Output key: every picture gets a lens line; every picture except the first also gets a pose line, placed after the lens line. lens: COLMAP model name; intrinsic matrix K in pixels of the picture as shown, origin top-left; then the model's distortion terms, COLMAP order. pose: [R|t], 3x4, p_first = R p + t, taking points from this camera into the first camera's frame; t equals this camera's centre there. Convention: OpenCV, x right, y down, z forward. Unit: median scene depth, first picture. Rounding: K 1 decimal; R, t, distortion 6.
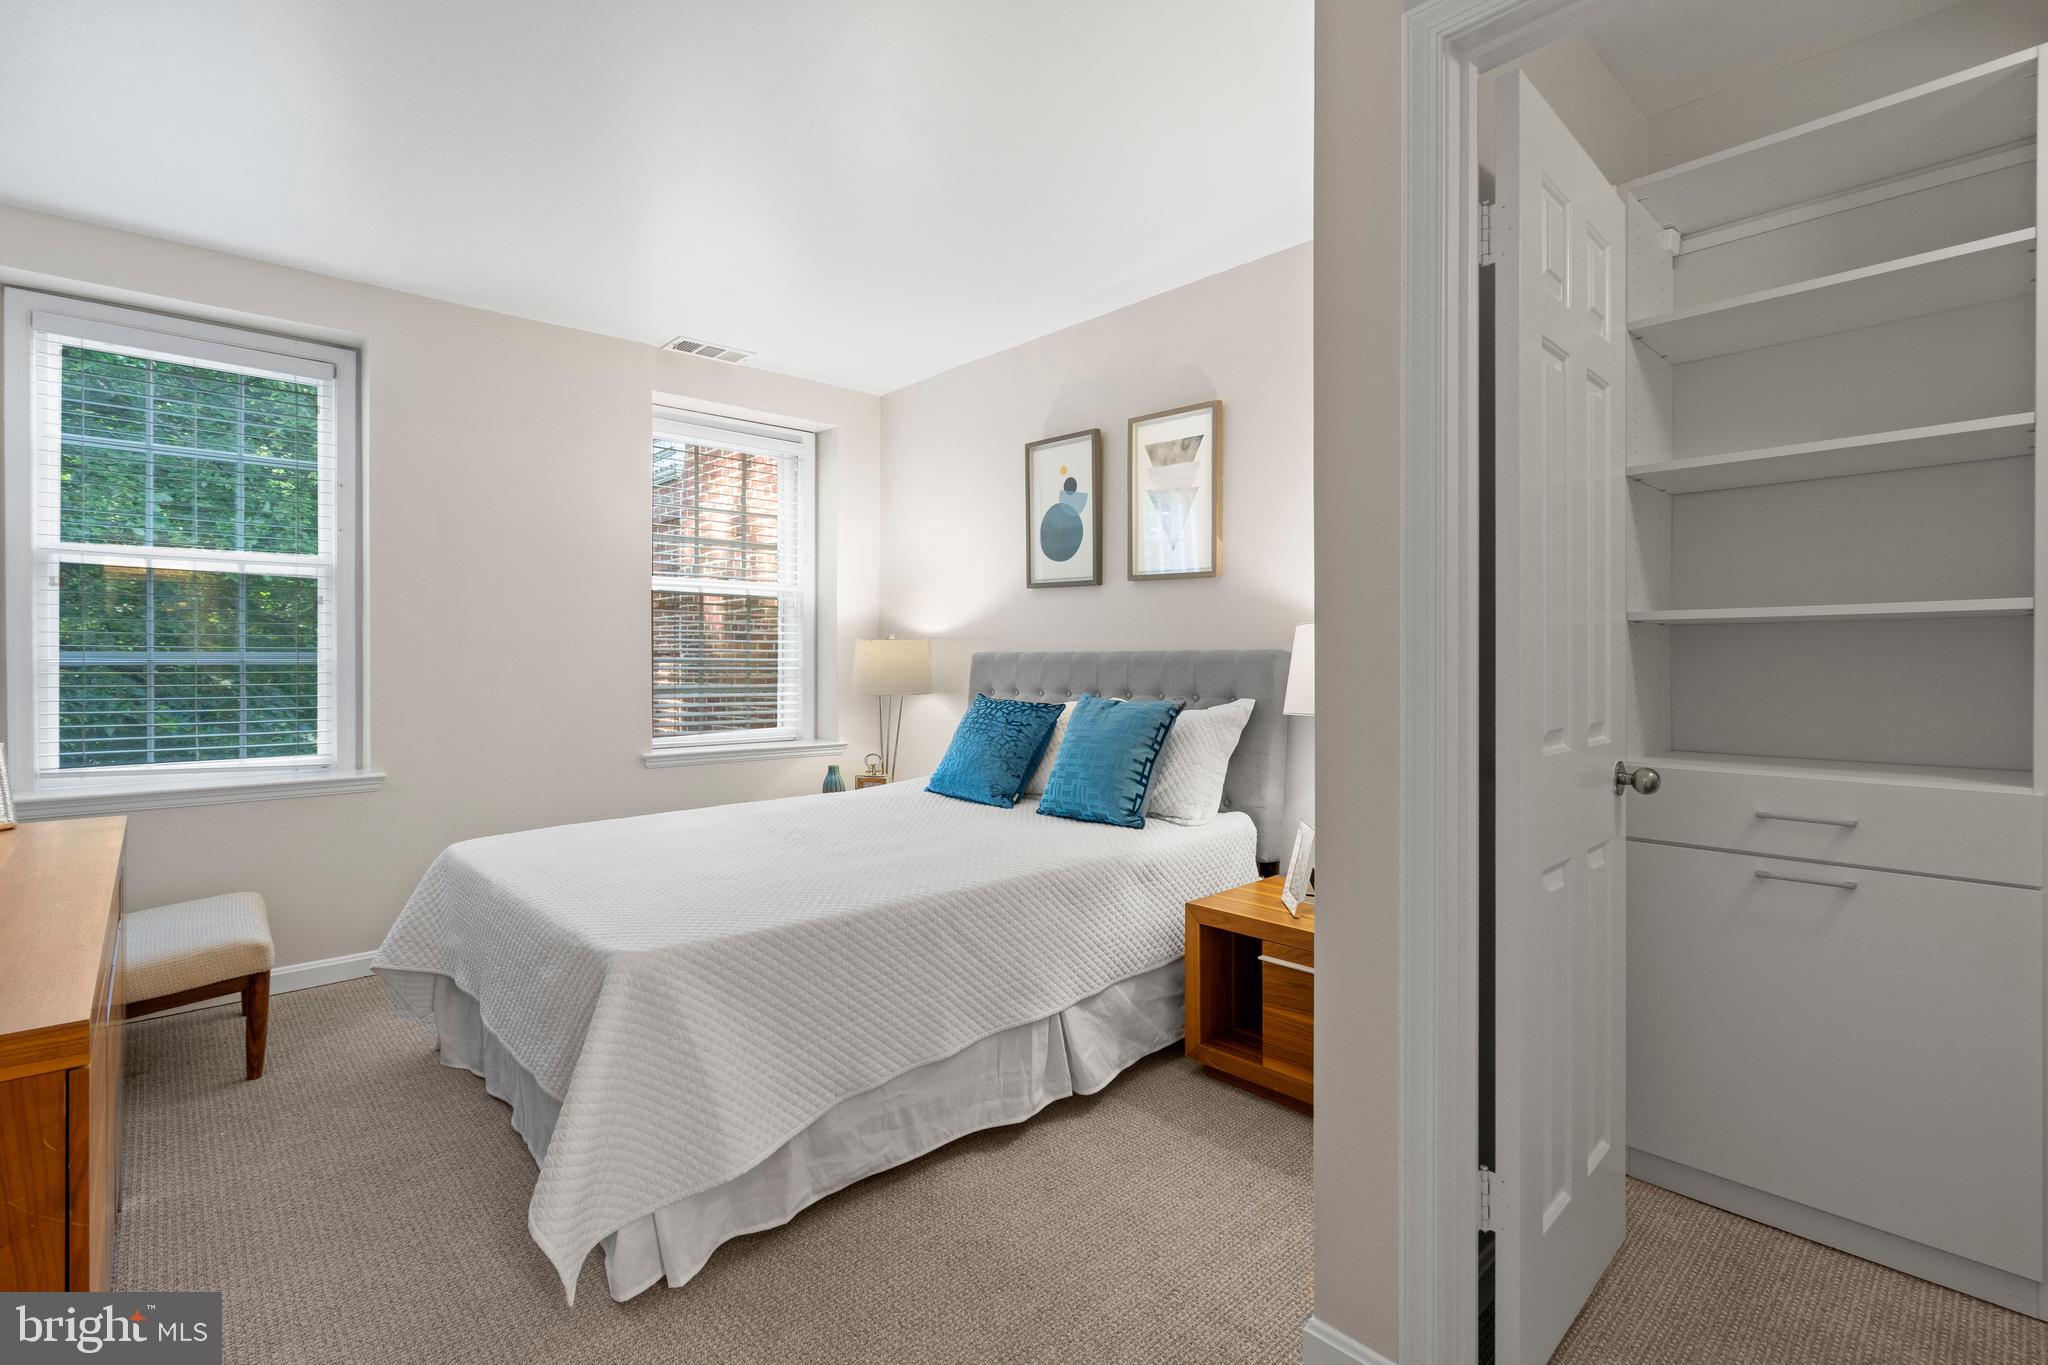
lens RADIAL K [[940.2, 0, 1019.7], [0, 940.2, 666.8], [0, 0, 1]] dist [-0.004459, 0.002388]
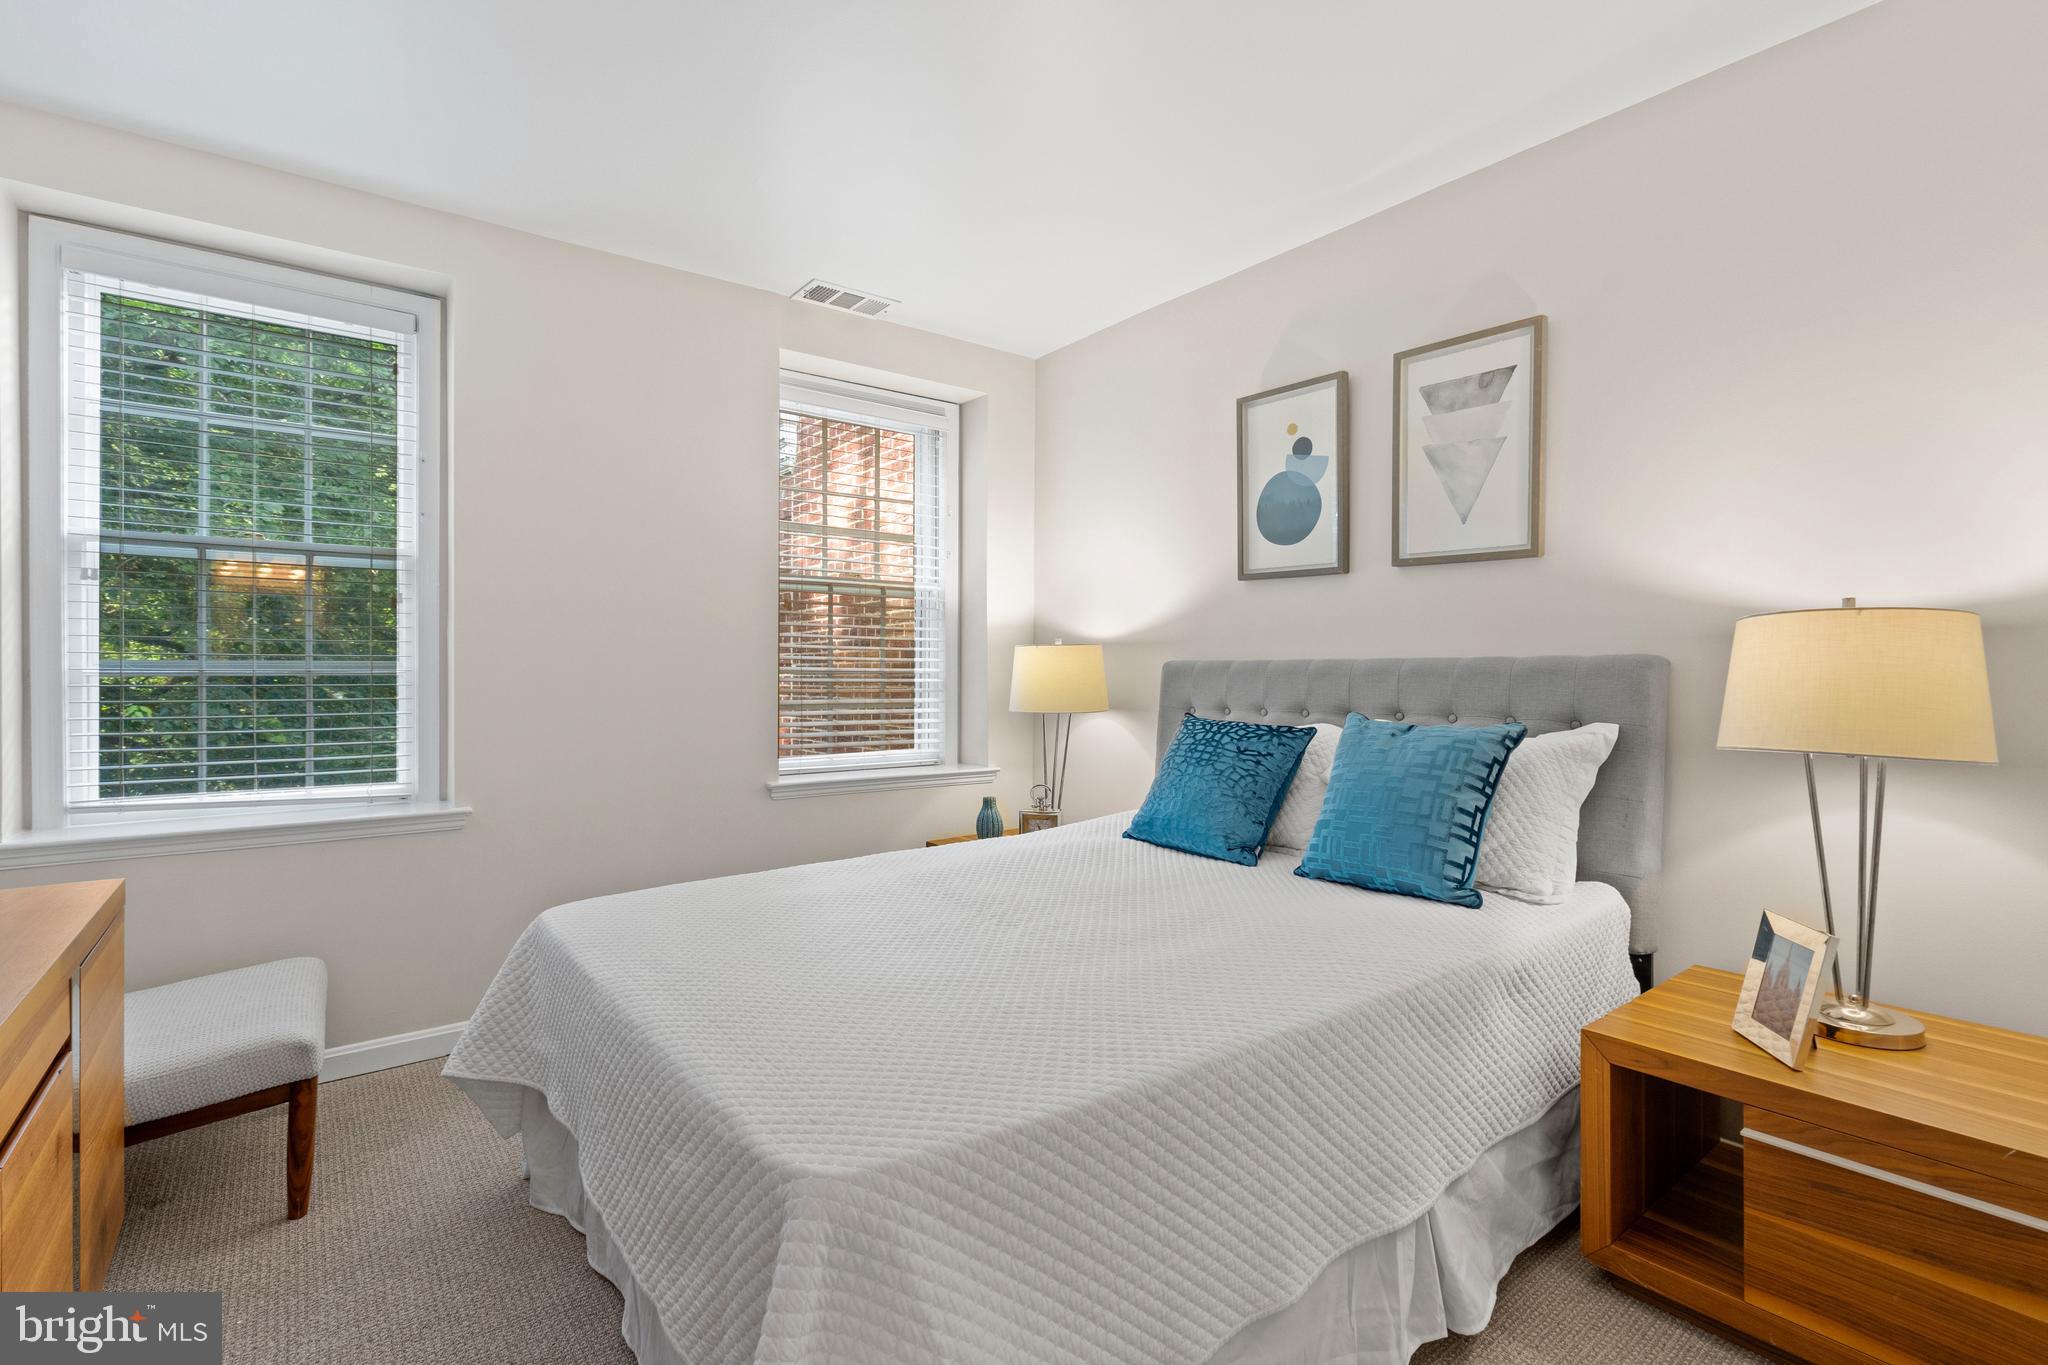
lens RADIAL K [[940.2, 0, 1018.7], [0, 940.2, 675.2], [0, 0, 1]] dist [-0.004459, 0.002388]
pose [[0.996045, 0.000127, -0.088851, -0.137214], [-0.000495, 0.999991, -0.004121, 0.000641], [0.088850, 0.004149, 0.996036, 0.243798]]
